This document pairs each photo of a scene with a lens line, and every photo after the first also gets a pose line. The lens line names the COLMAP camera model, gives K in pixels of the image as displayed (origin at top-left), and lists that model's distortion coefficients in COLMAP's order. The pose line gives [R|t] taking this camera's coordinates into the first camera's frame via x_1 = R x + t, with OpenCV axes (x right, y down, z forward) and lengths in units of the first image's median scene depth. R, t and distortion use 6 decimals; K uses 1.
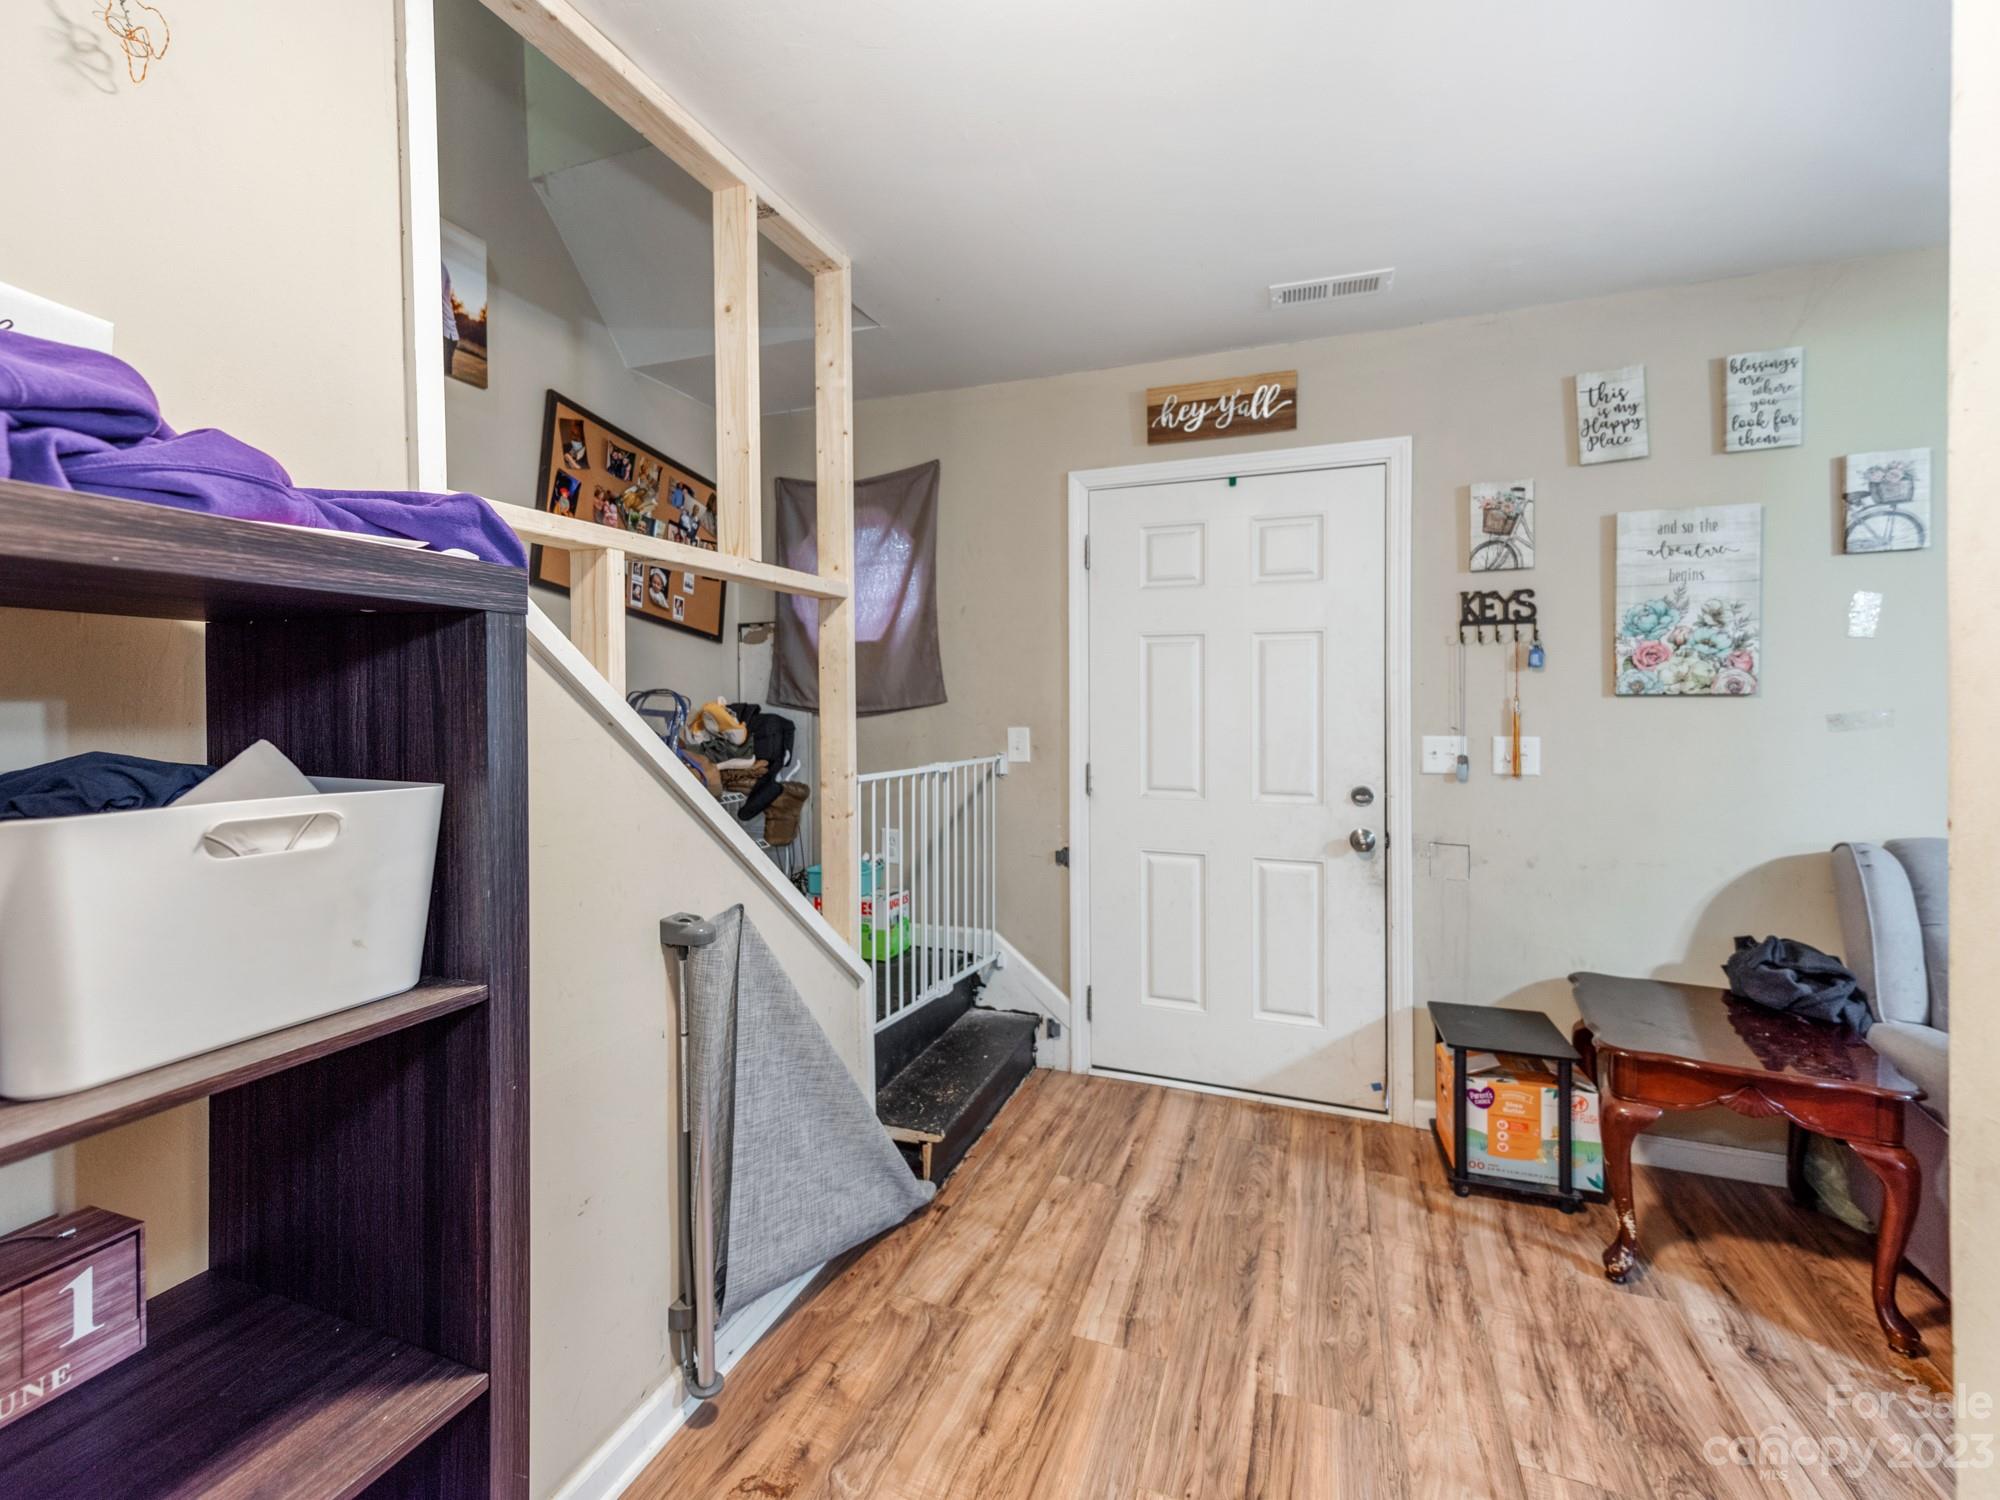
lens RADIAL K [[913.3, 0, 928.7], [0, 913.3, 698.0], [0, 0, 1]] dist [0.021415, -0.000390]
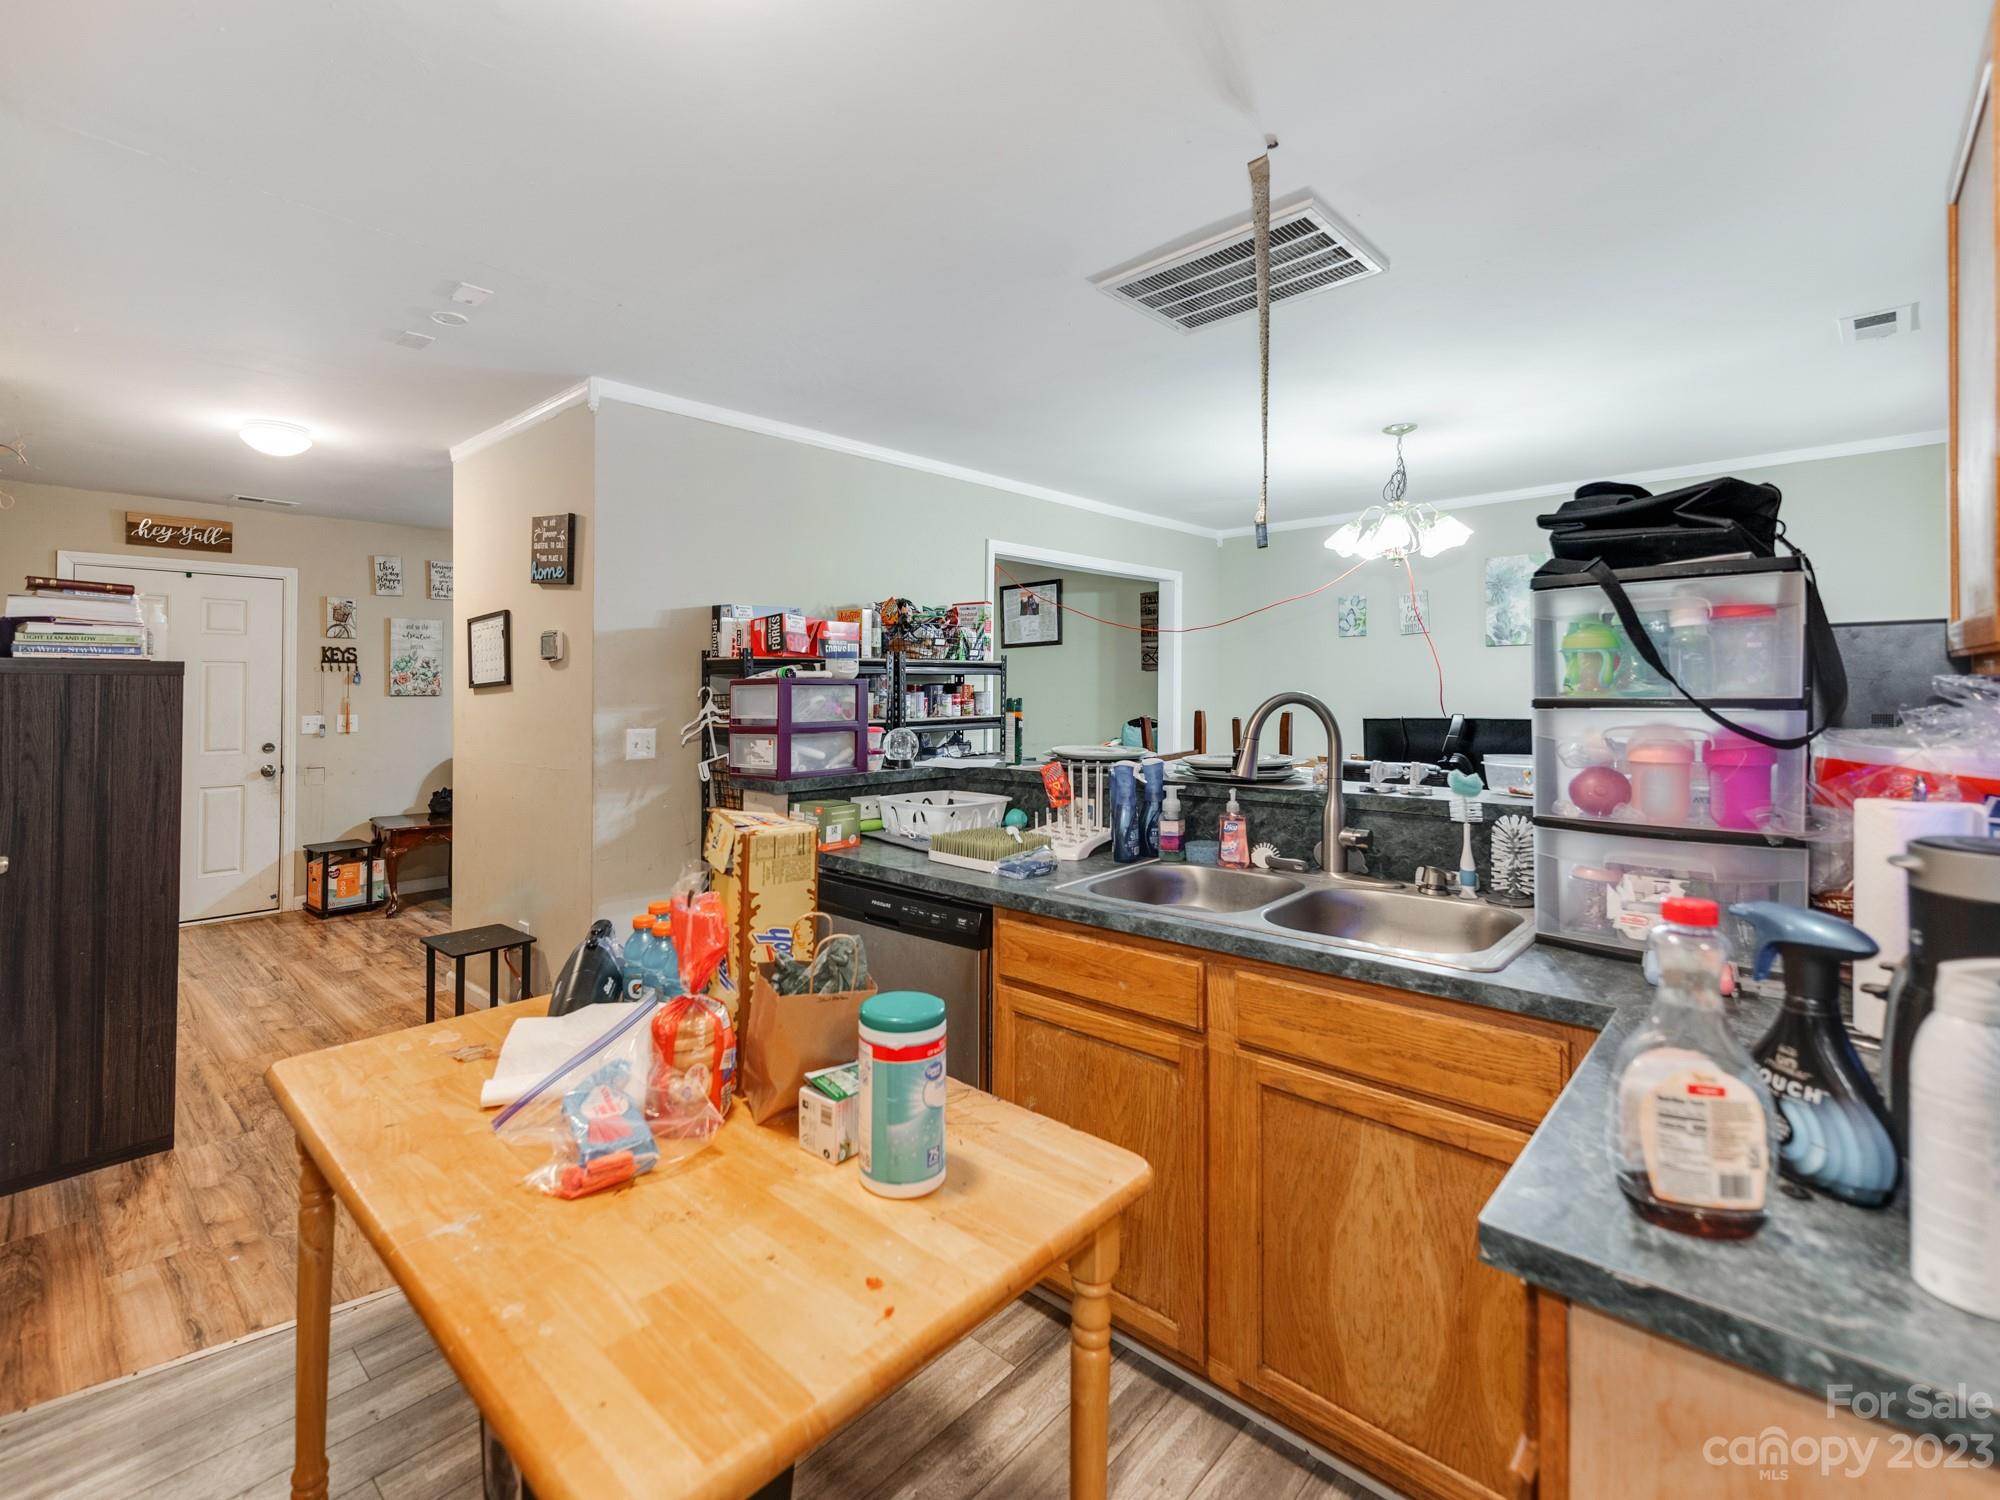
lens RADIAL K [[904.1, 0, 959.4], [0, 904.1, 678.8], [0, 0, 1]] dist [0.006234, -0.000232]
pose [[0.332463, 0.016974, 0.942963, -0.898203], [0.005570, 0.999785, -0.019961, 0.007746], [-0.943100, 0.011889, 0.332298, -1.070781]]
